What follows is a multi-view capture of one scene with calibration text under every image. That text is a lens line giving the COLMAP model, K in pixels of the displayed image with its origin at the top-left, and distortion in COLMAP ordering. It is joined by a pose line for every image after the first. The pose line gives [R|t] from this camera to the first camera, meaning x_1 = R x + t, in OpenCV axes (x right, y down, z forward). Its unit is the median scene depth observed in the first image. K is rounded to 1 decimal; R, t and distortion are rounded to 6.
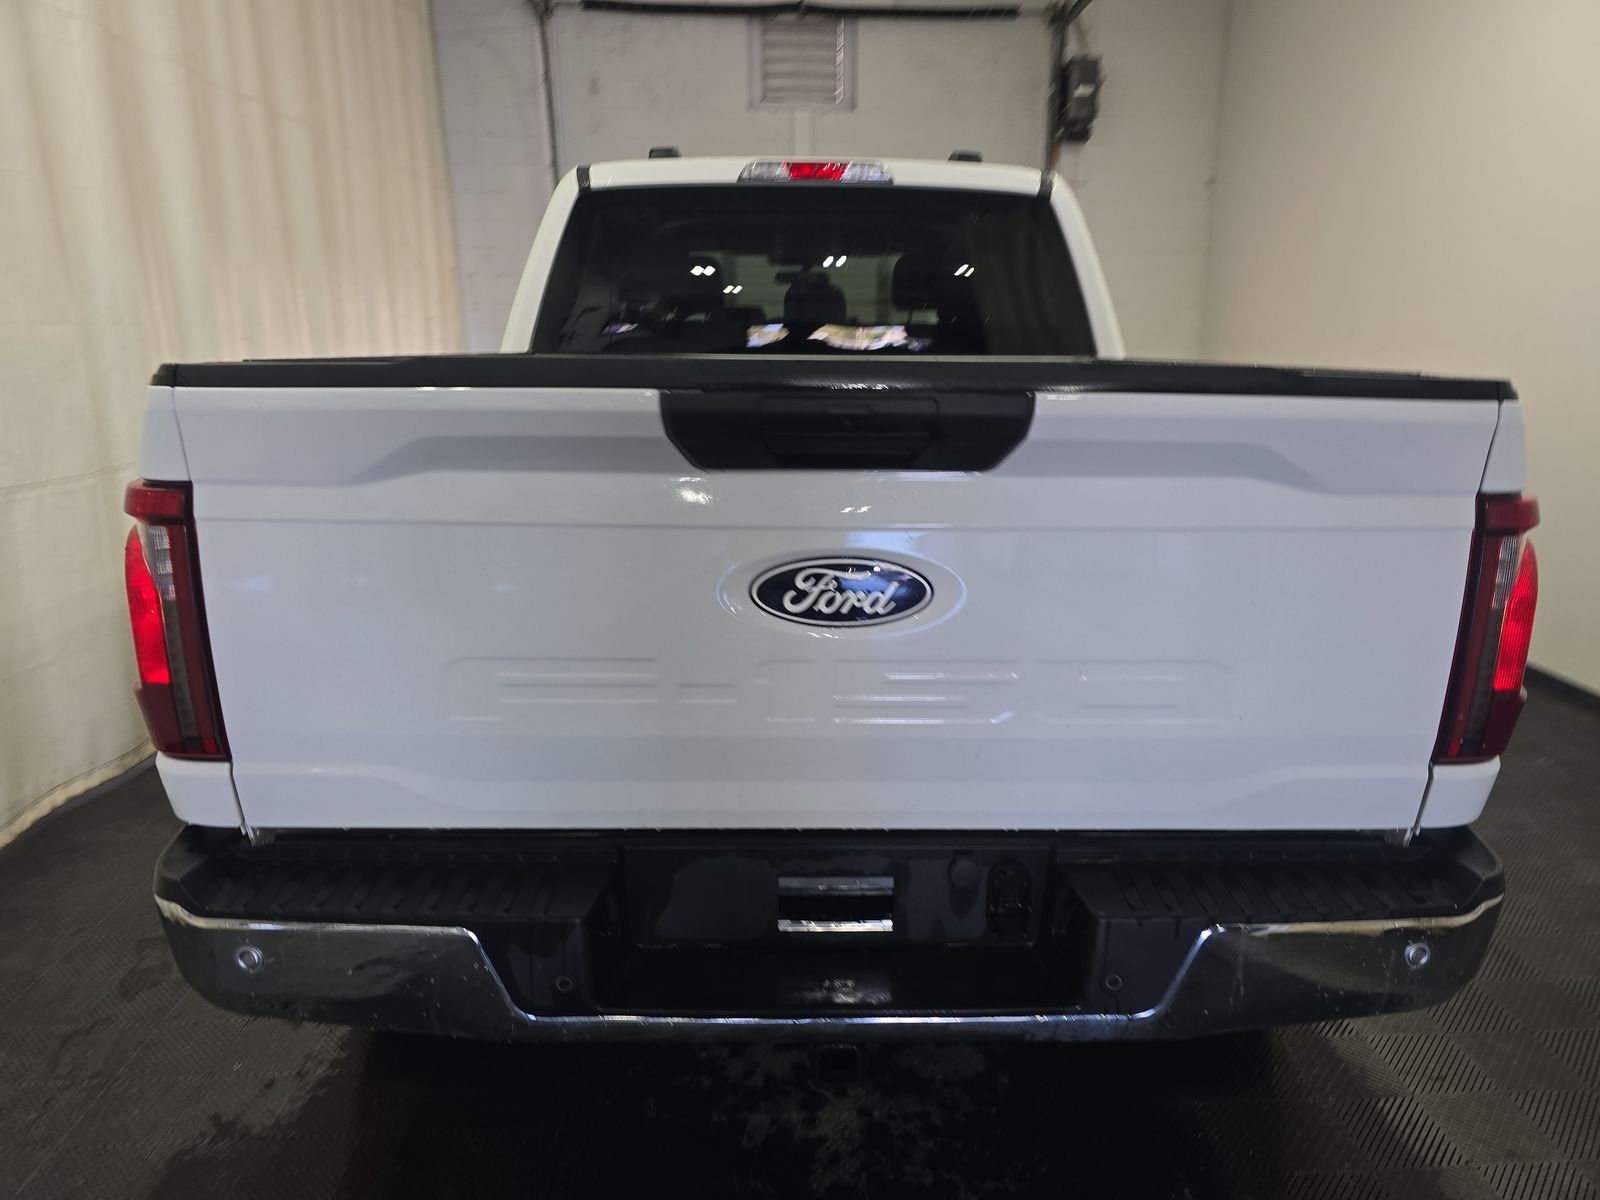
lens RADIAL K [[1071.7, 0, 800.0], [0, 1071.7, 600.0], [0, 0, 1]] dist [0.007655, 0.001234]
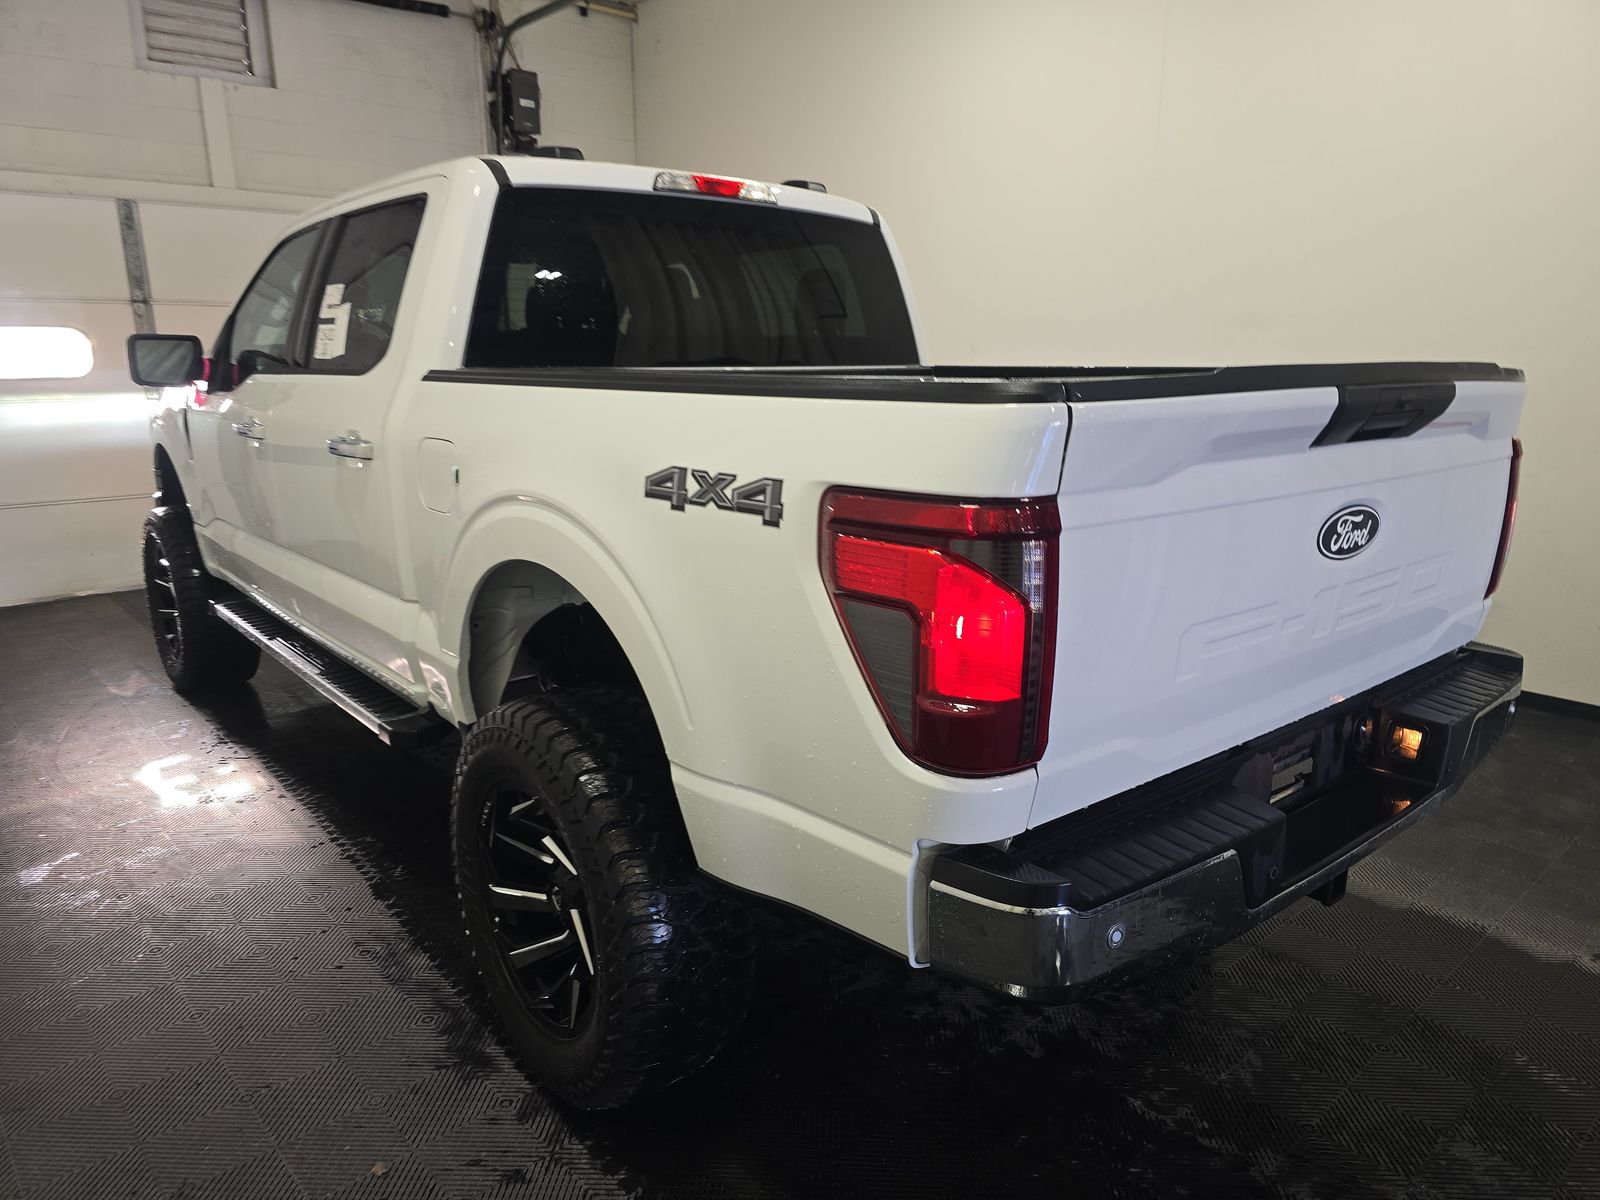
lens RADIAL K [[1084.9, 0, 800.0], [0, 1084.9, 600.0], [0, 0, 1]] dist [0.029271, -0.002482]
pose [[0.785805, -0.145237, 0.601180, -0.608598], [0.151854, 0.987589, 0.040098, -0.037684], [-0.599542, 0.059783, 0.798107, 0.139509]]
